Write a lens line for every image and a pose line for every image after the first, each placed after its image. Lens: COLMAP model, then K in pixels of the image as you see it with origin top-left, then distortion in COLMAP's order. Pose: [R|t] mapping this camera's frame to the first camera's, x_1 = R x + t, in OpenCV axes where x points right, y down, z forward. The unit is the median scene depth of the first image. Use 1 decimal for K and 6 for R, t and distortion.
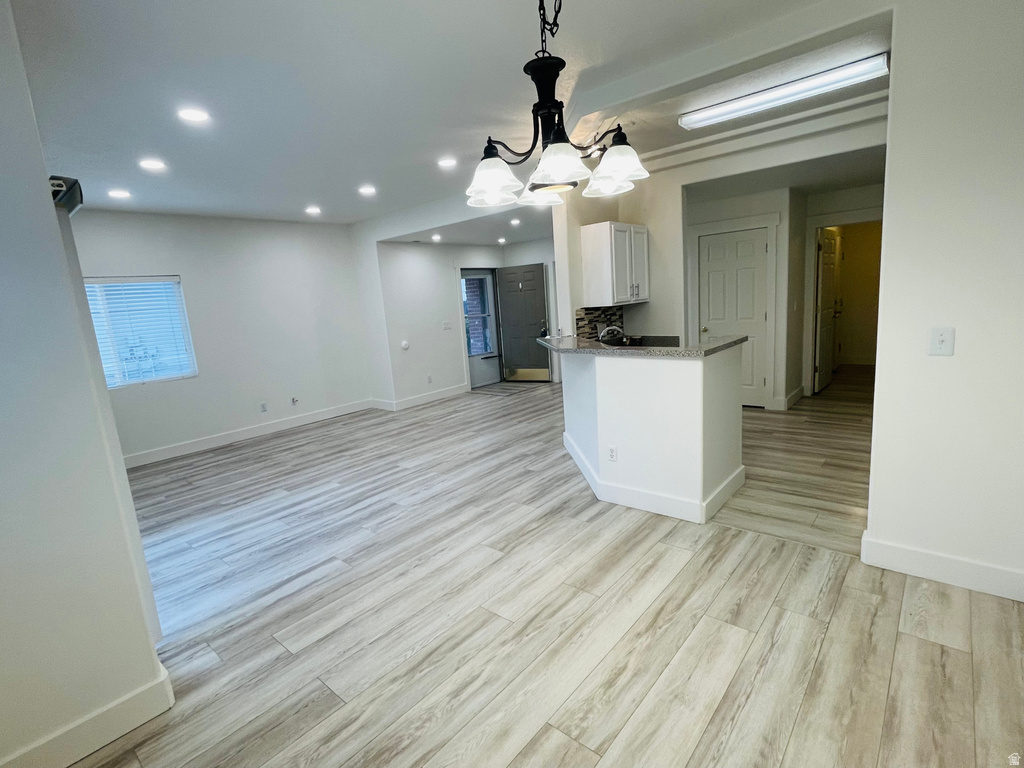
lens RADIAL K [[499.2, 0, 508.1], [0, 499.2, 384.3], [0, 0, 1]] dist [-0.000536, -0.000444]
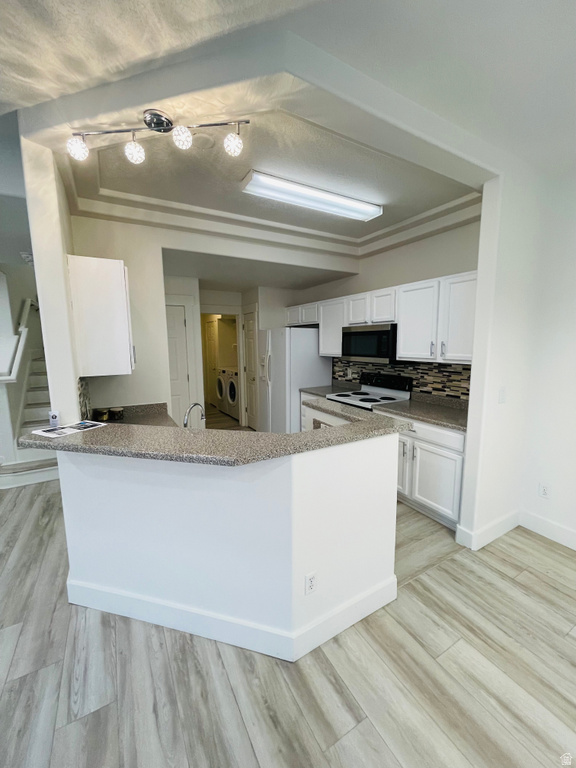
lens RADIAL K [[312.0, 0, 293.4], [0, 312.0, 380.2], [0, 0, 1]] dist [0.002199, -0.000936]
pose [[0.330728, -0.048335, 0.942487, -0.171658], [0.151076, 0.988519, -0.002318, -0.125072], [-0.931555, 0.143154, 0.334234, 0.704322]]
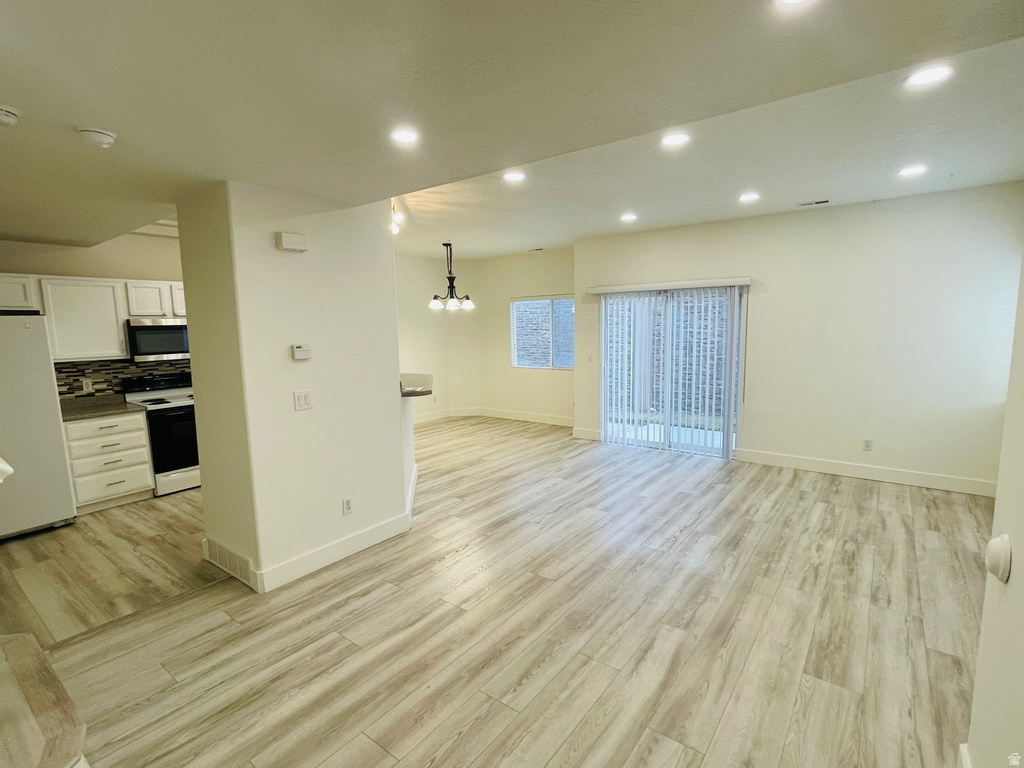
lens RADIAL K [[499.2, 0, 506.1], [0, 499.2, 387.1], [0, 0, 1]] dist [-0.000536, -0.000444]
pose [[-0.993525, 0.101642, -0.050773, -0.027672], [0.082173, 0.951428, 0.296704, -0.379275], [0.078464, 0.290610, -0.953619, 2.052309]]
